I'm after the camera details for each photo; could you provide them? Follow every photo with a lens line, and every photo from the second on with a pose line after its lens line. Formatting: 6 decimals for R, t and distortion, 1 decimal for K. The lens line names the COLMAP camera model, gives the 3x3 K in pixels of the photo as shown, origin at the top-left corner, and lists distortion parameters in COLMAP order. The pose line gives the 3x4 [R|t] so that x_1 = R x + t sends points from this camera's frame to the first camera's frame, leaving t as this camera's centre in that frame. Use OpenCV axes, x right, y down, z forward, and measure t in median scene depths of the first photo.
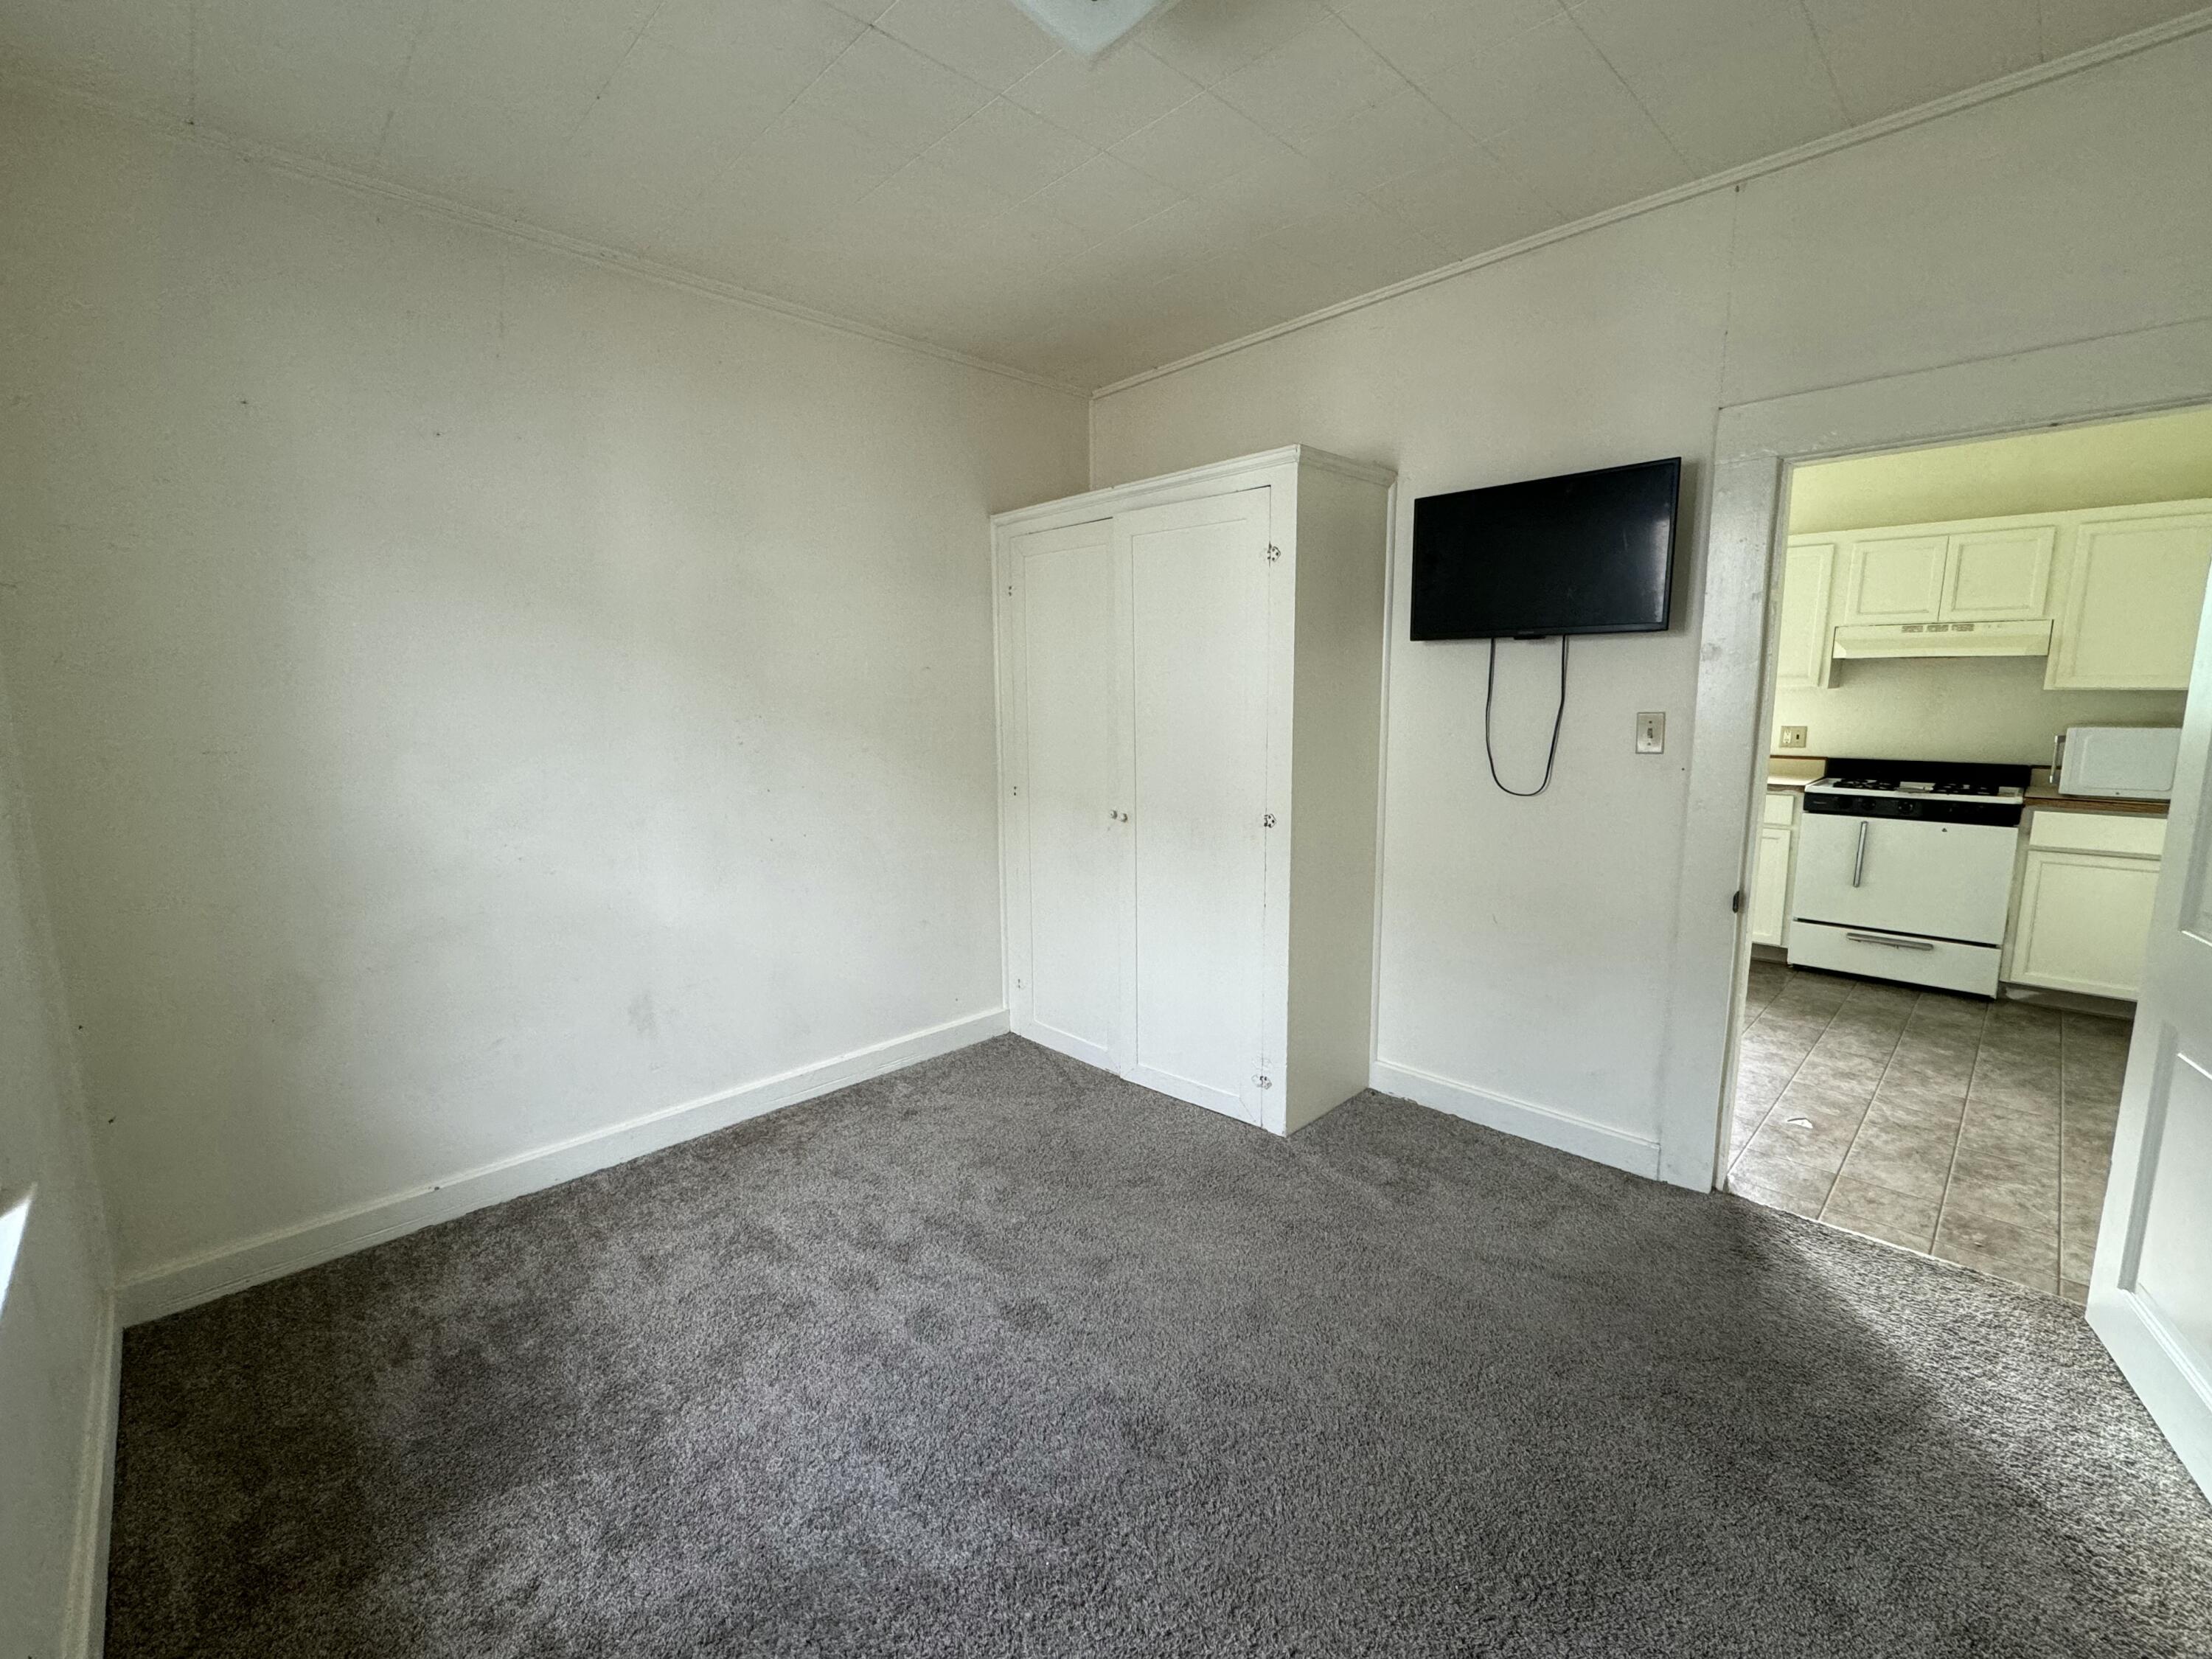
lens RADIAL K [[933.6, 0, 1106.0], [0, 933.6, 829.5], [0, 0, 1]] dist [-0.002412, -0.000482]
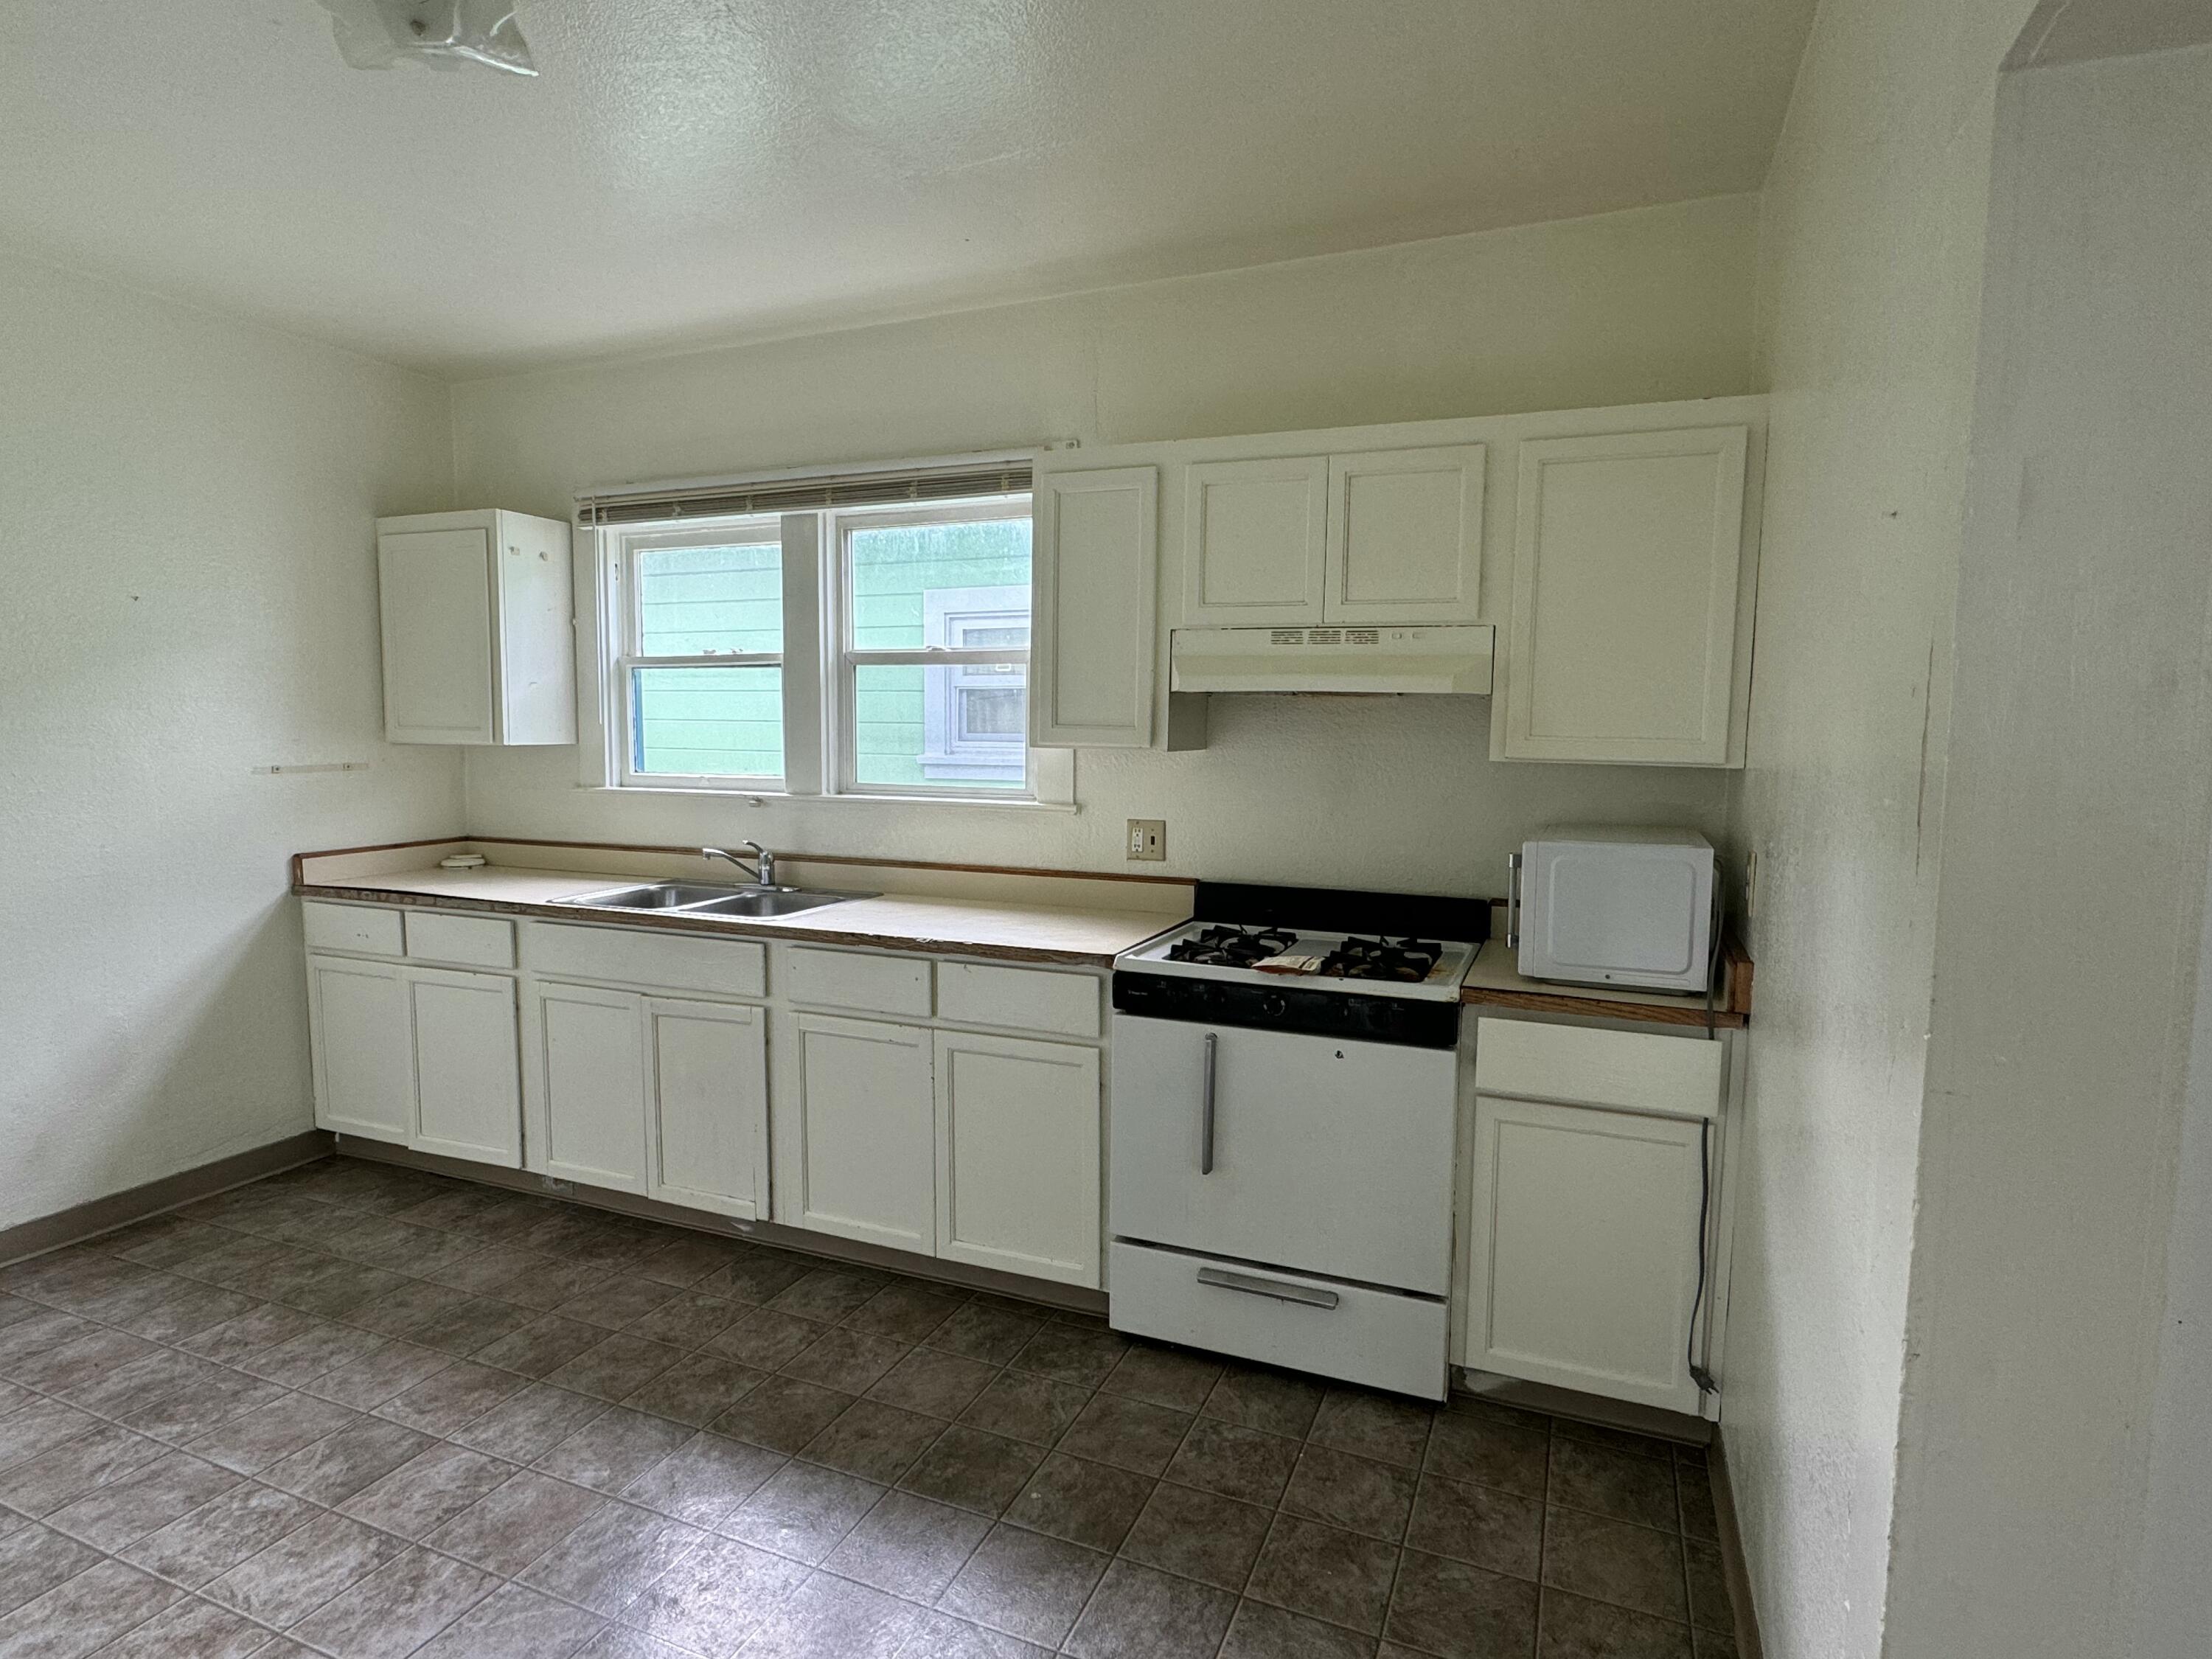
lens RADIAL K [[1166.5, 0, 1106.0], [0, 1166.5, 829.5], [0, 0, 1]] dist [-0.003077, -0.000178]
pose [[0.922917, -0.015800, 0.384675, 0.551020], [0.039897, 0.997703, -0.054741, -0.083577], [-0.382927, 0.065869, 0.921427, 0.479781]]
